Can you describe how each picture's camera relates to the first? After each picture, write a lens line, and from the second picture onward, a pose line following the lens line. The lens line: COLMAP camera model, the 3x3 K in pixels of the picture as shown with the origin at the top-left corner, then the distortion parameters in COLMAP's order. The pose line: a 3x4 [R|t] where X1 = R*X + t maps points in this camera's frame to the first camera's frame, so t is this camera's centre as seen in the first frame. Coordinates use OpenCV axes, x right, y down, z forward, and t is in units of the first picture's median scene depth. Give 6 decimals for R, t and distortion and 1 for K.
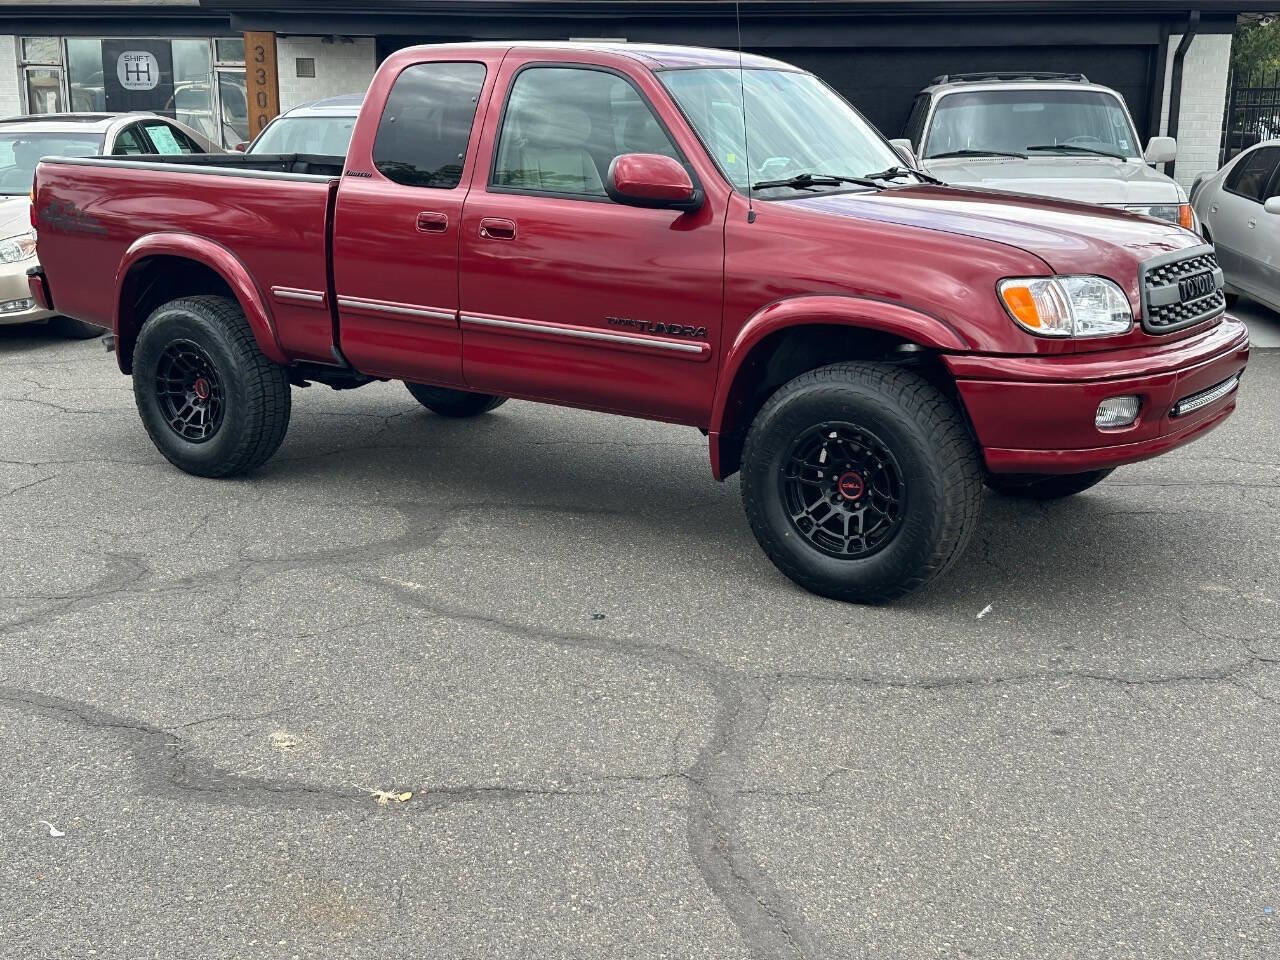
lens RADIAL K [[1516.7, 0, 646.0], [0, 1516.7, 491.8], [0, 0, 1]] dist [0.097029, 0.000000]
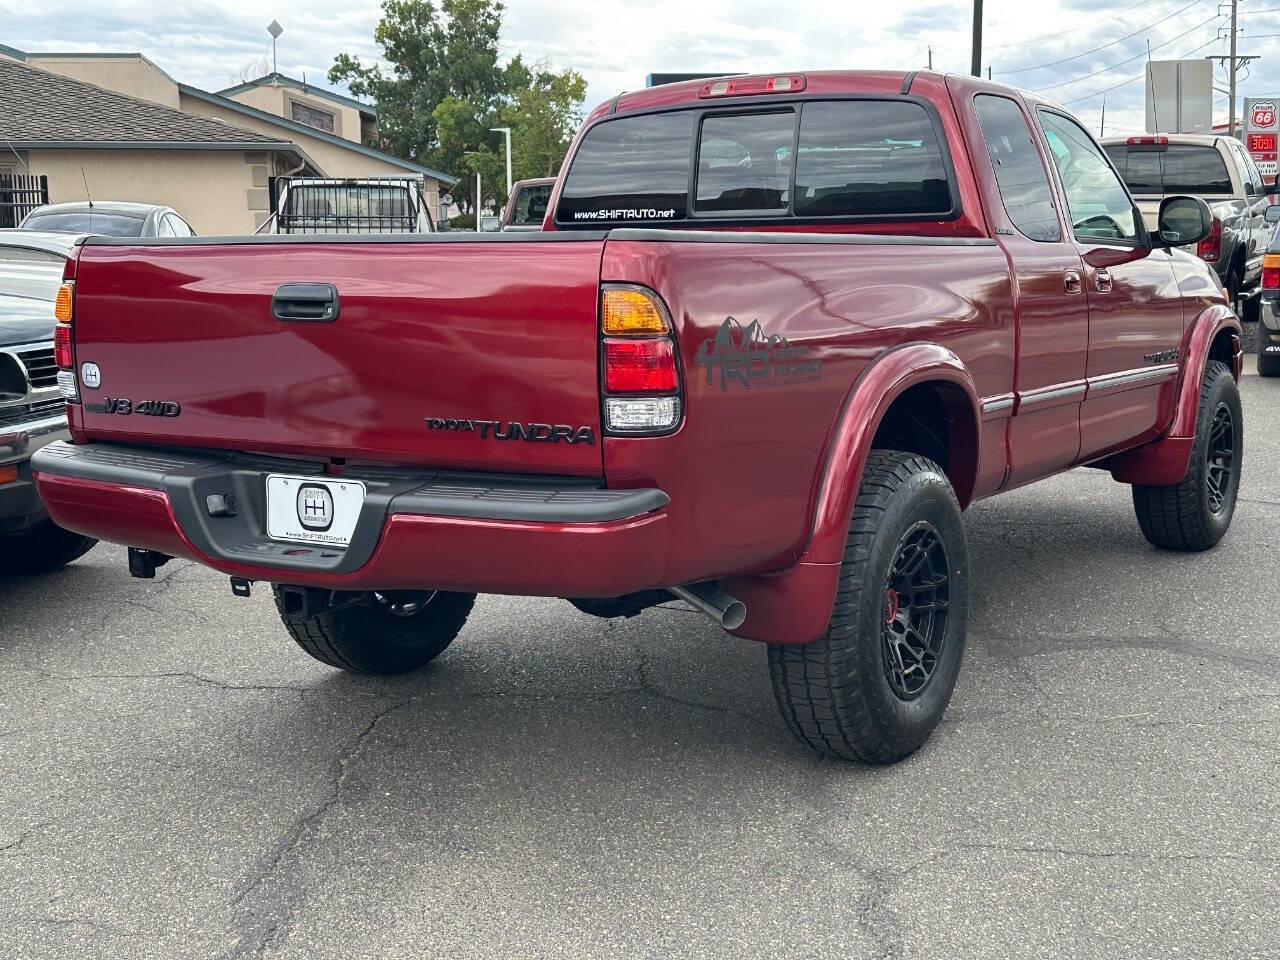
lens RADIAL K [[1651.5, 0, 634.8], [0, 1651.5, 479.3], [0, 0, 1]] dist [0.113608, 0.000000]
pose [[-0.039631, -0.148806, 0.988072, -1.172685], [0.254942, 0.954616, 0.153992, -0.306581], [-0.966144, 0.258004, 0.000105, 1.402370]]
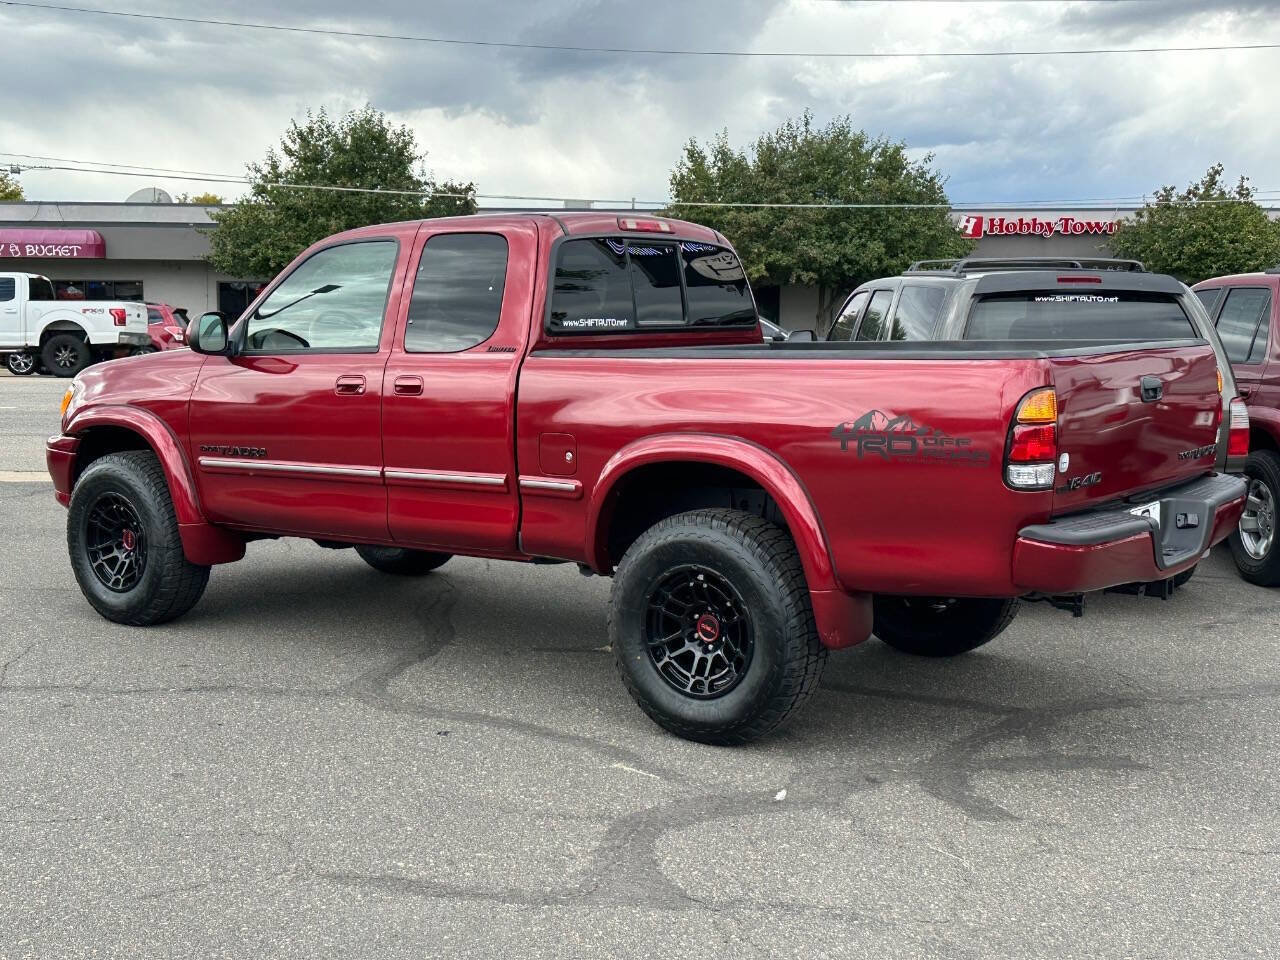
lens RADIAL K [[1516.7, 0, 629.5], [0, 1516.7, 488.5], [0, 0, 1]] dist [0.097029, 0.000000]
pose [[-0.998825, -0.010538, 0.047299, -0.182967], [0.007214, 0.932860, 0.360167, -0.598339], [-0.047919, 0.360085, -0.931688, 2.459375]]
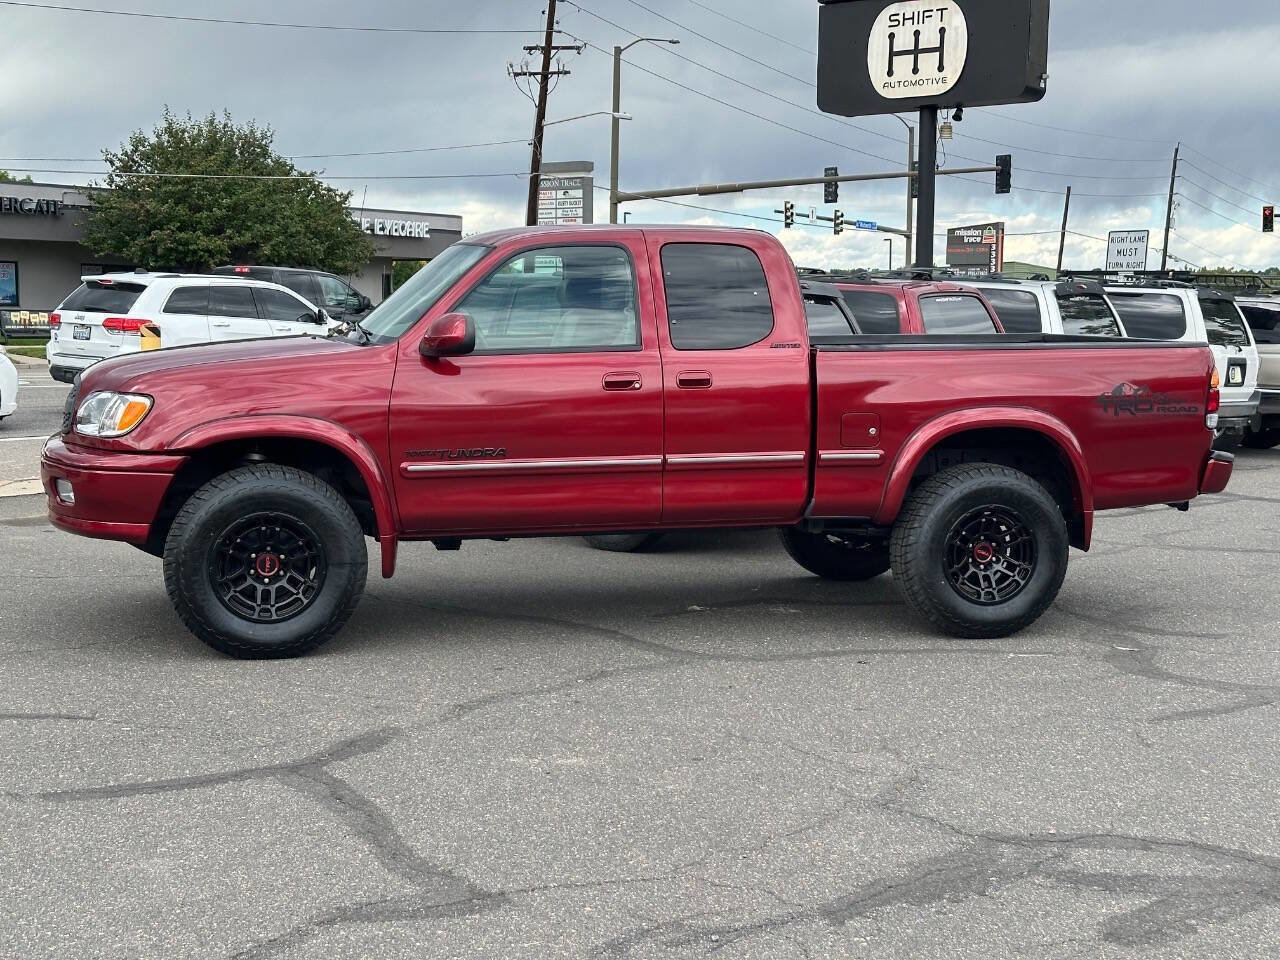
lens RADIAL K [[1775.4, 0, 621.8], [0, 1775.4, 506.2], [0, 0, 1]] dist [0.130497, 0.000000]
pose [[-0.674842, 0.073042, -0.734338, 1.162608], [-0.199249, 0.940098, 0.276615, -0.560820], [0.710554, 0.332988, -0.619864, 2.292240]]
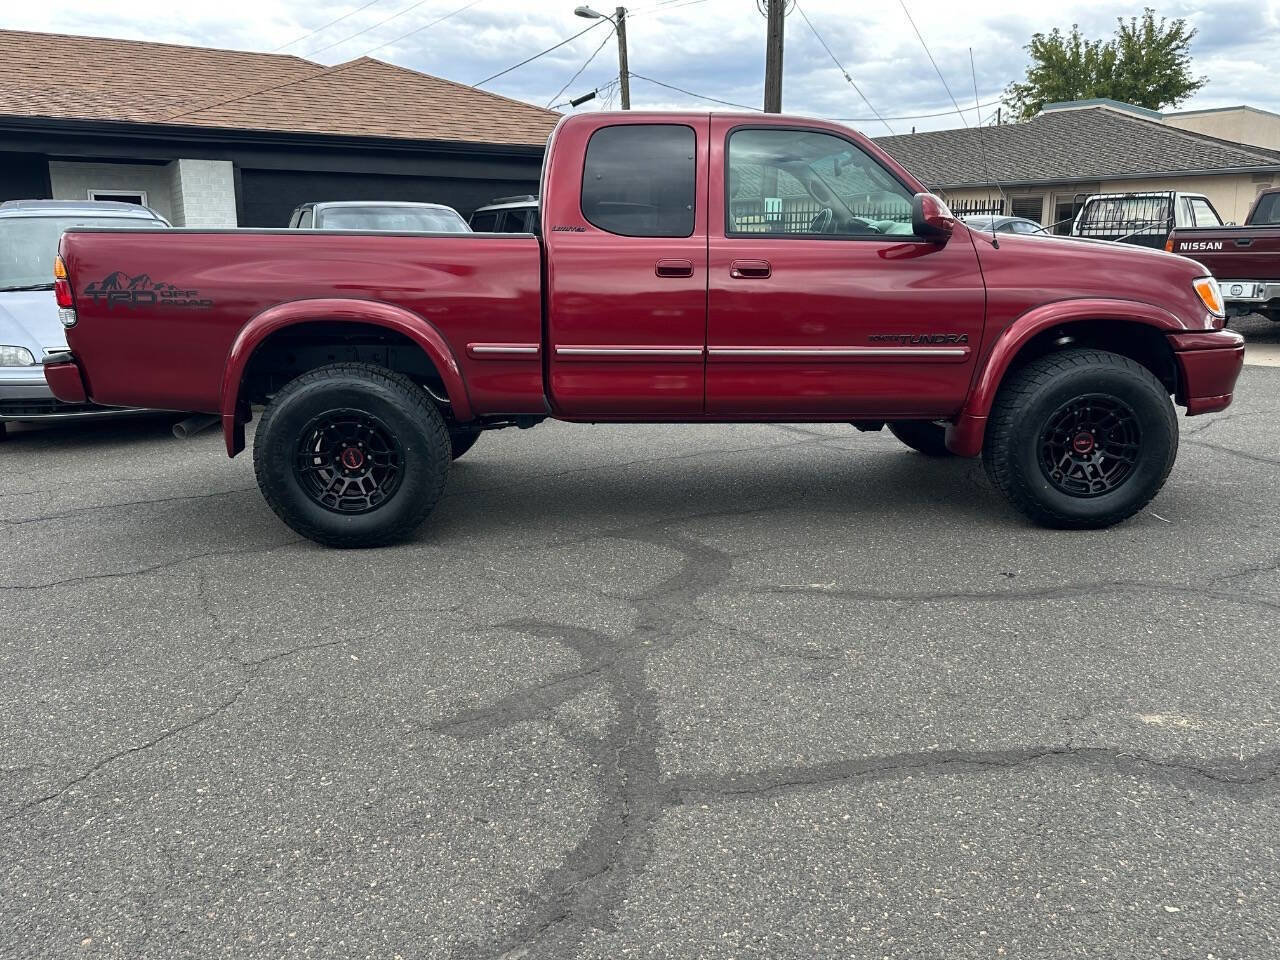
lens RADIAL K [[1014.1, 0, 634.6], [0, 1014.1, 480.4], [0, 0, 1]] dist [0.079669, -0.104510]
pose [[0.801430, -0.141973, 0.580994, -0.681307], [0.158044, 0.987159, 0.023217, -0.052491], [-0.576830, 0.073215, 0.813577, 0.478404]]
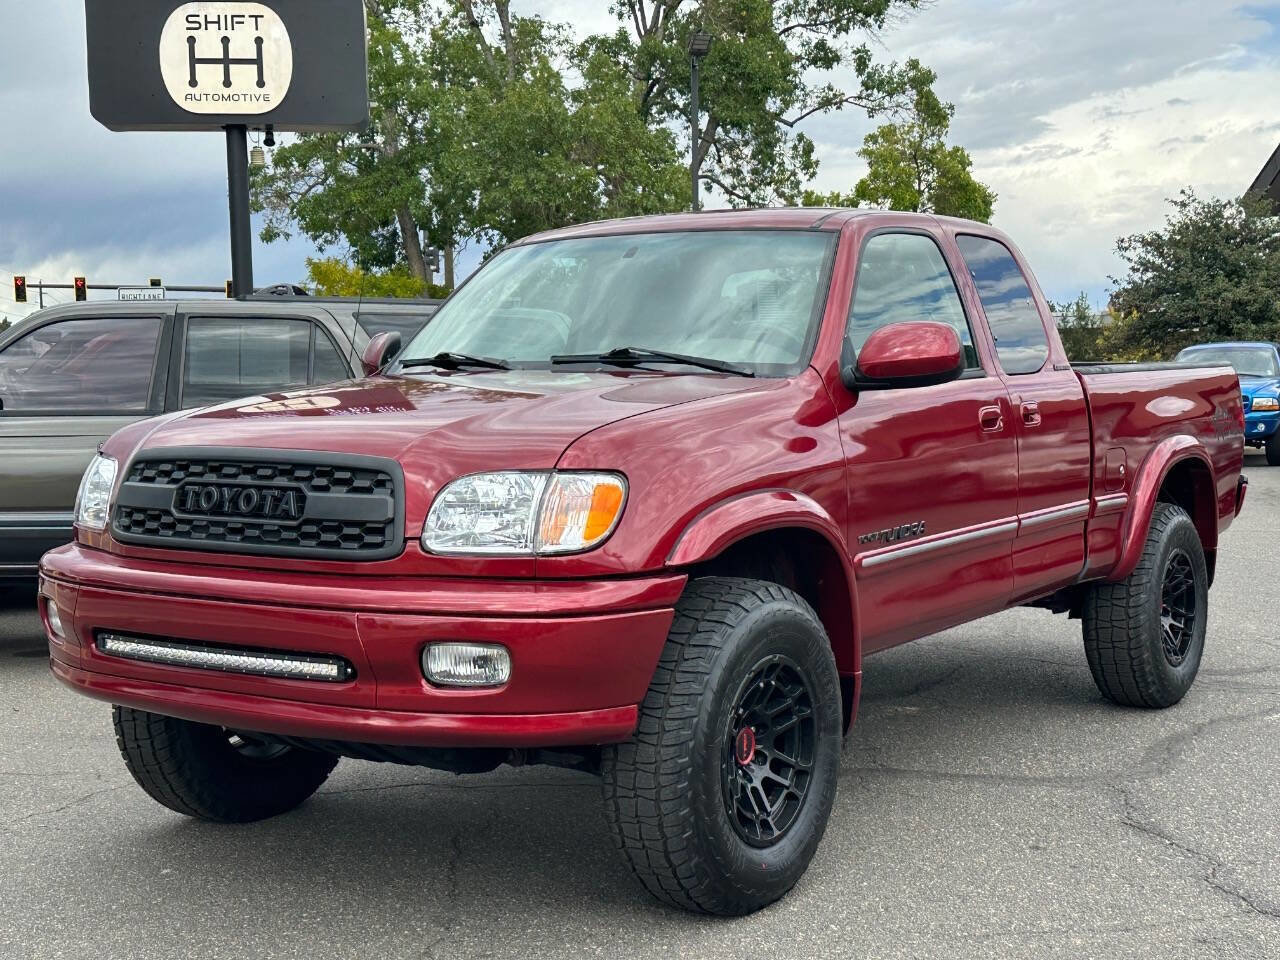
lens RADIAL K [[1775.4, 0, 646.8], [0, 1775.4, 456.5], [0, 0, 1]] dist [0.130497, 0.000000]
pose [[-0.000444, 0.042785, -0.999084, 1.148548], [-0.238536, 0.970240, 0.041656, -0.227749], [0.971133, 0.238337, 0.009775, 1.152049]]
